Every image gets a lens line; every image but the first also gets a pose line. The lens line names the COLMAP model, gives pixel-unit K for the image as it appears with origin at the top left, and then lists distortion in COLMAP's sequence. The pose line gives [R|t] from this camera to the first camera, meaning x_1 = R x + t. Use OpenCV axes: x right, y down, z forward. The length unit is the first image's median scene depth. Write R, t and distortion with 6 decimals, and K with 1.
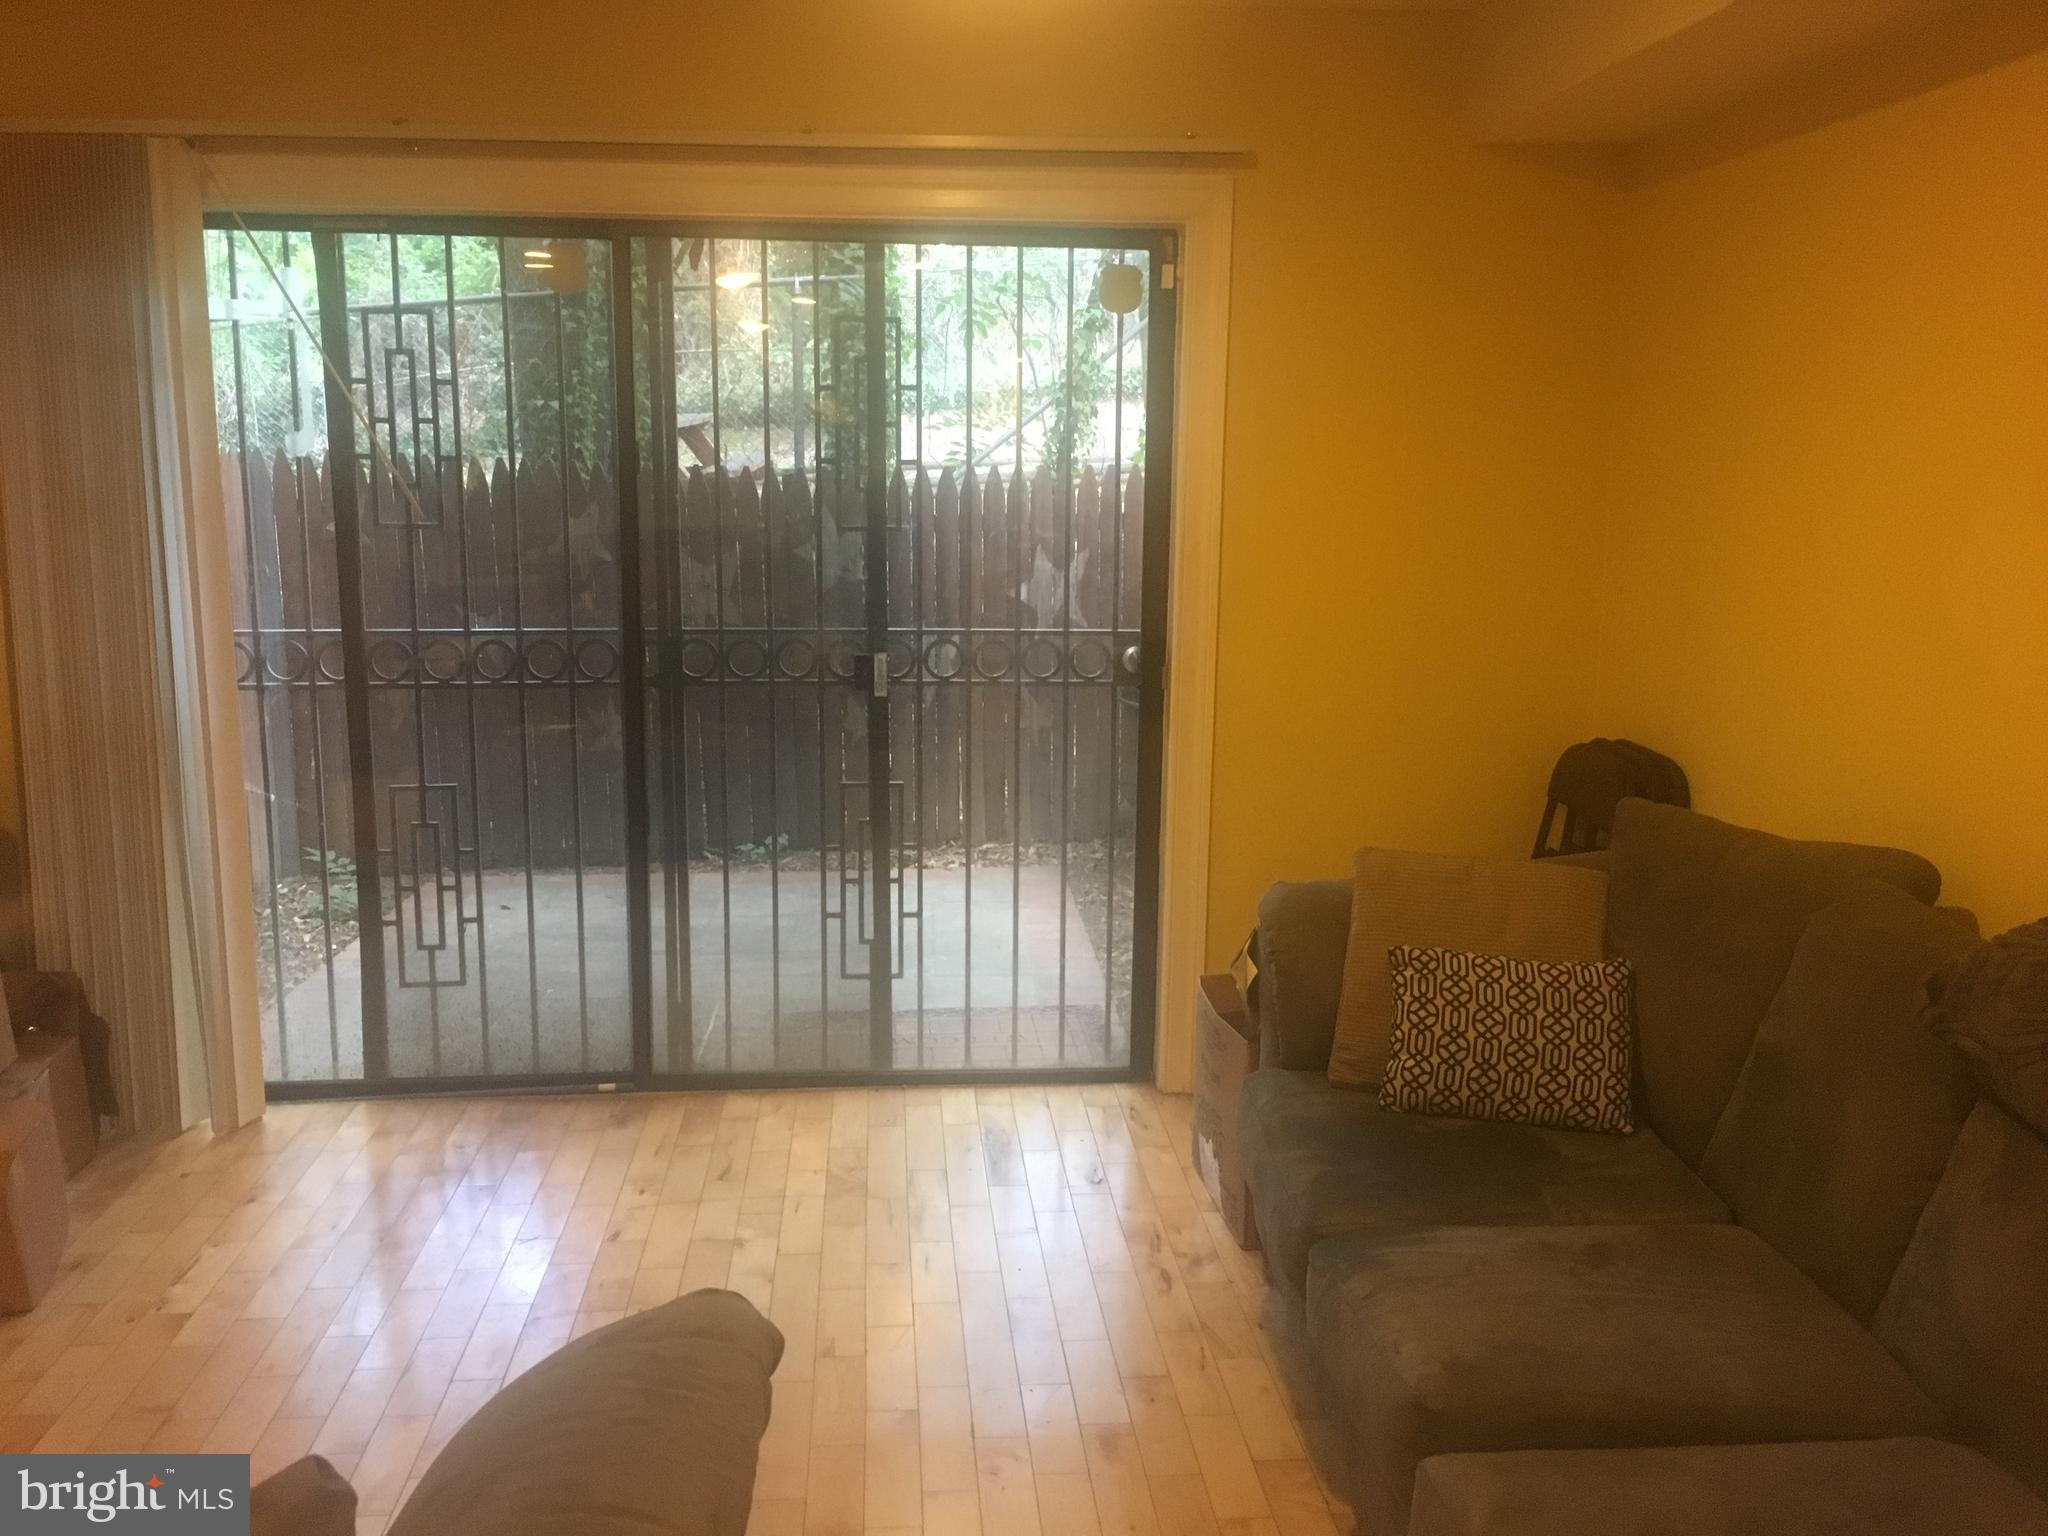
lens RADIAL K [[1733.5, 0, 1022.0], [0, 1733.5, 767.3], [0, 0, 1]] dist [0.079359, -0.107824]
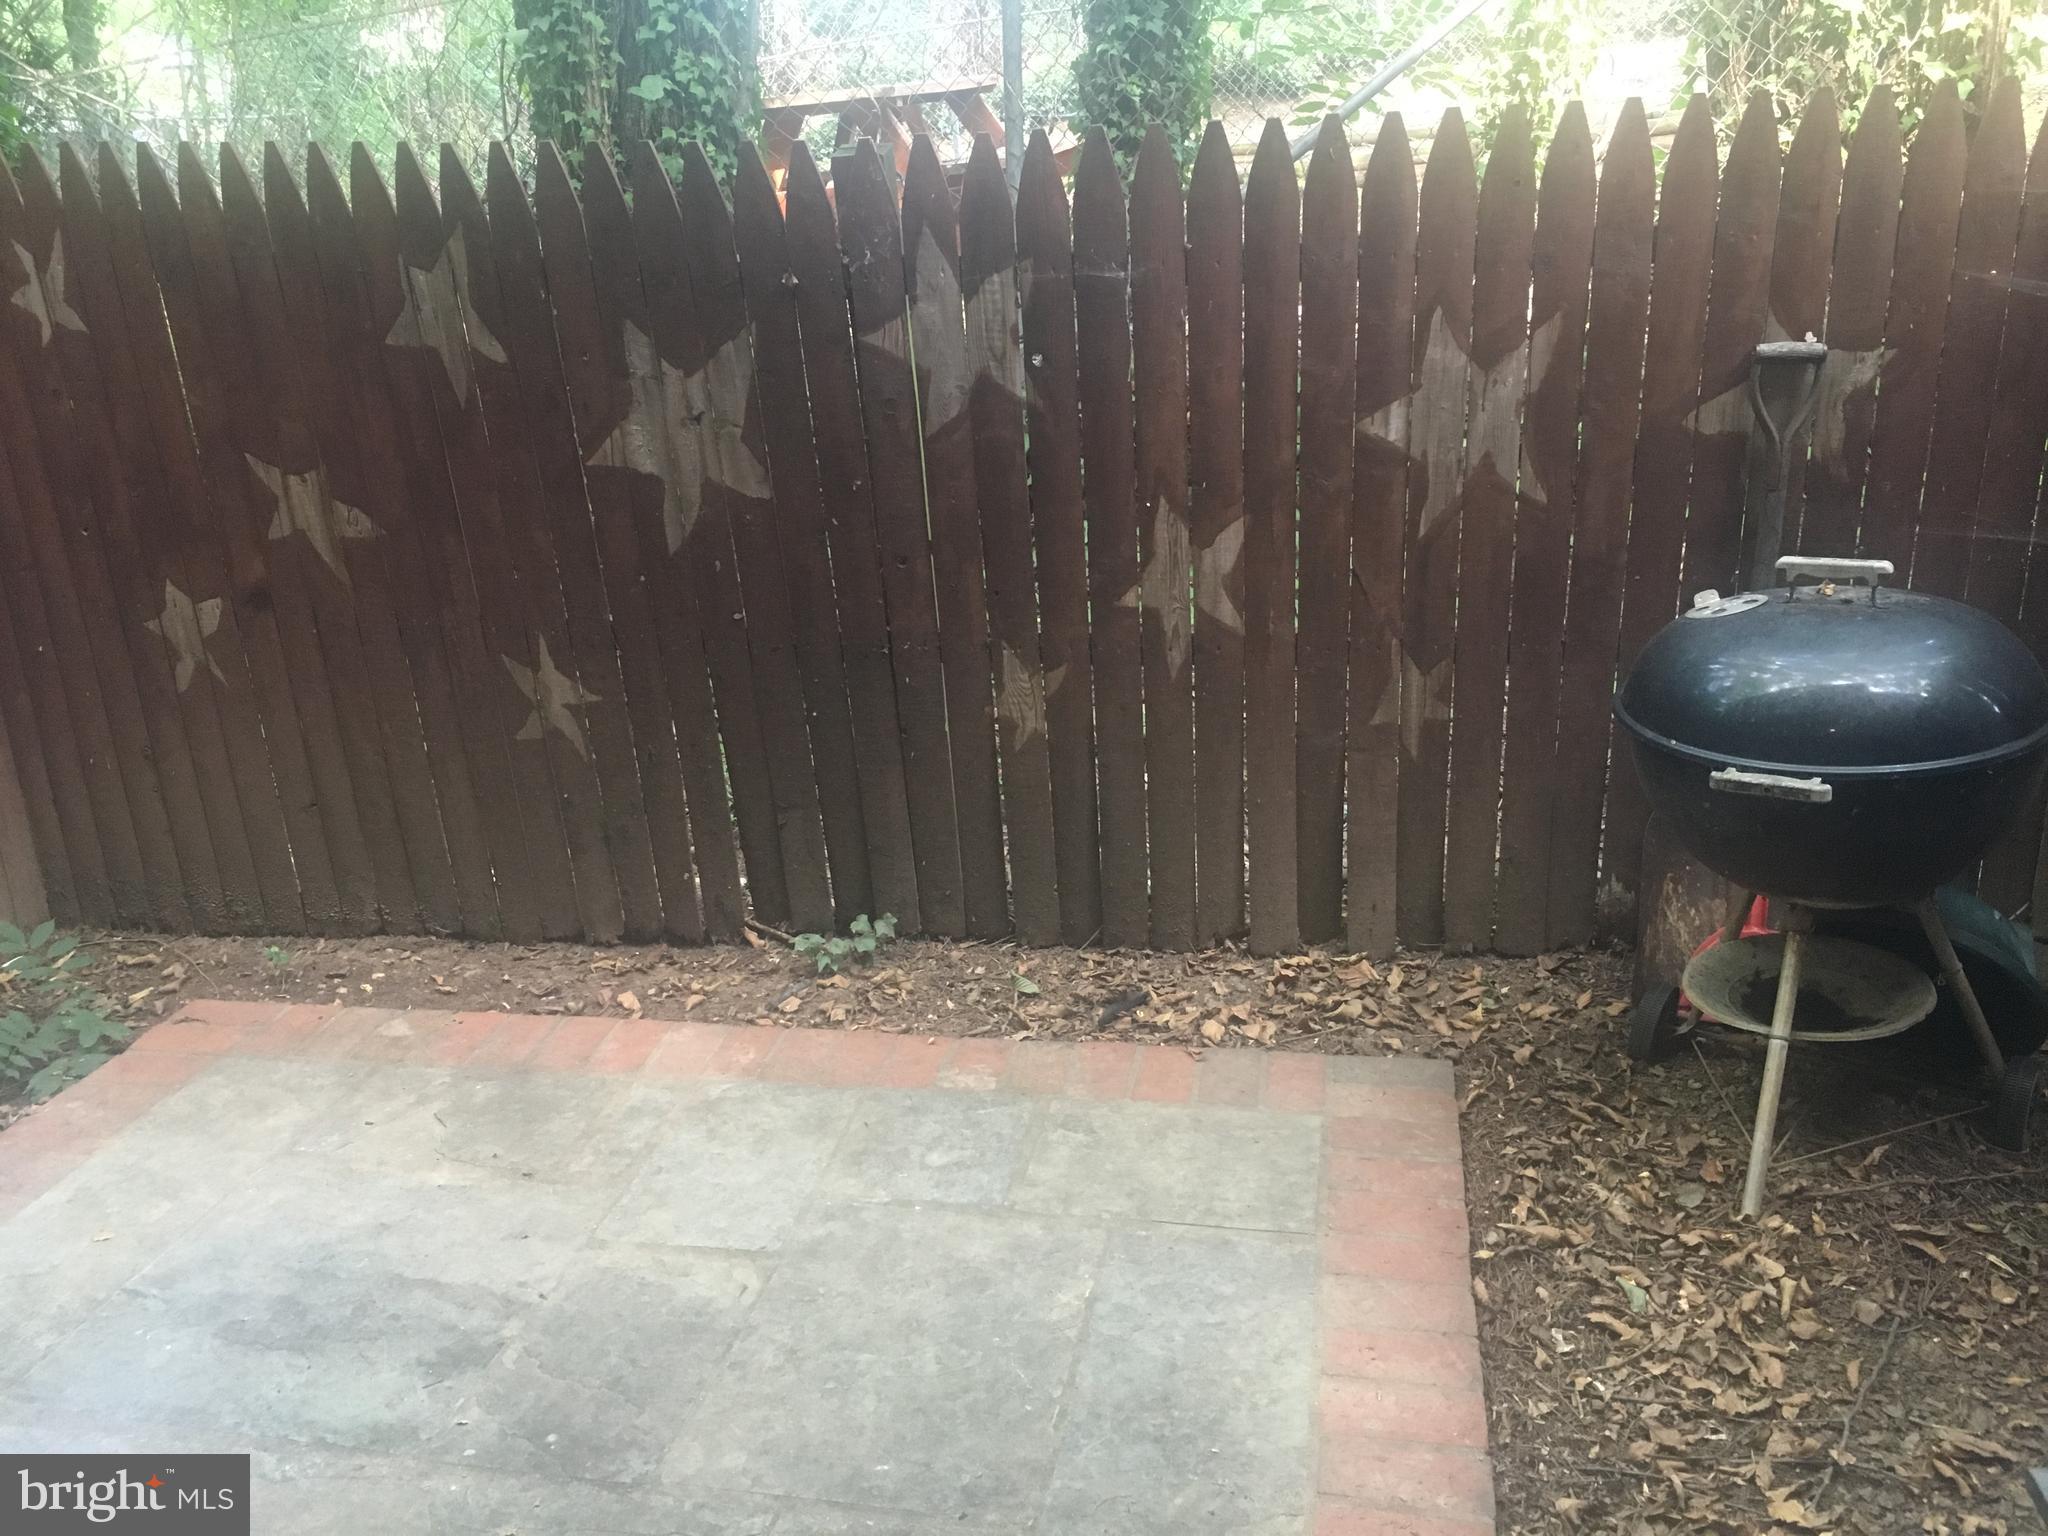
lens RADIAL K [[1733.5, 0, 1051.3], [0, 1733.5, 773.7], [0, 0, 1]] dist [0.079359, -0.107824]
pose [[0.968988, 0.049630, -0.242073, 0.026606], [-0.009734, 0.986529, 0.163295, -0.083476], [0.246916, -0.155875, 0.956418, 0.541354]]
